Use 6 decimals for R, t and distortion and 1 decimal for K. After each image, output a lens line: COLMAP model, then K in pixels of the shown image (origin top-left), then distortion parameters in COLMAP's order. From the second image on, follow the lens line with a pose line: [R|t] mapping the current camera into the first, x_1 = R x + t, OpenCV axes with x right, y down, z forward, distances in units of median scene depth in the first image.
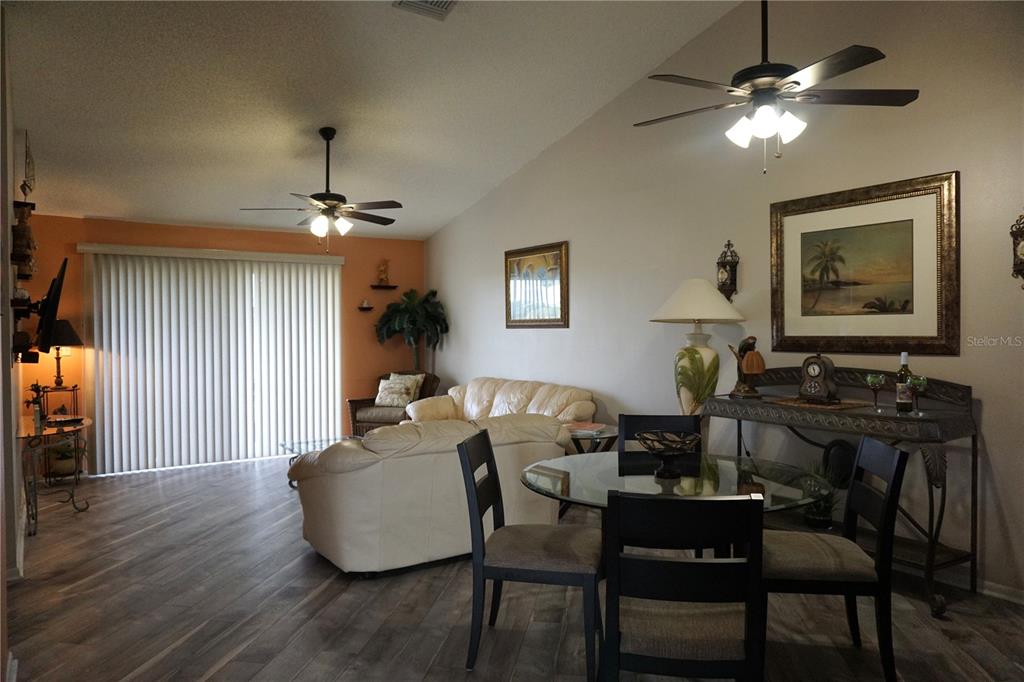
lens RADIAL K [[692.6, 0, 509.8], [0, 692.6, 338.1], [0, 0, 1]] dist [-0.047118, 0.007742]
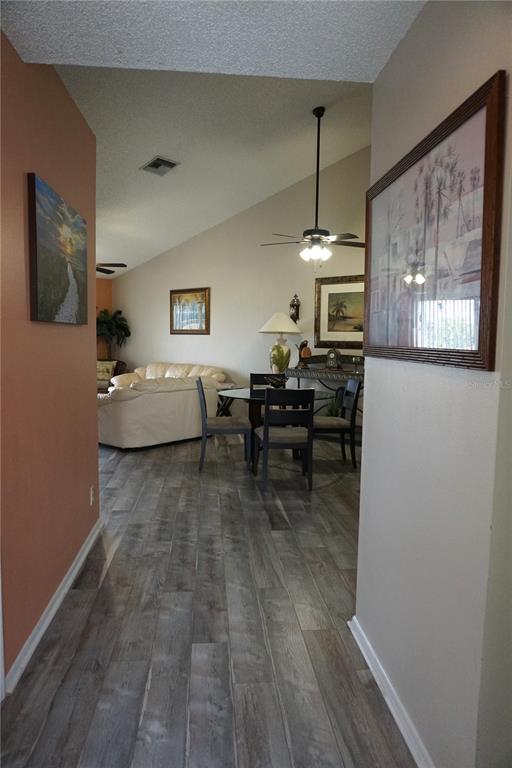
lens RADIAL K [[519.4, 0, 257.2], [0, 519.4, 384.5], [0, 0, 1]] dist [-0.047118, 0.007742]
pose [[0.965158, -0.002694, 0.261655, -0.219135], [-0.017798, 0.996955, 0.075917, 0.014060], [-0.261063, -0.077929, 0.962171, -0.531269]]
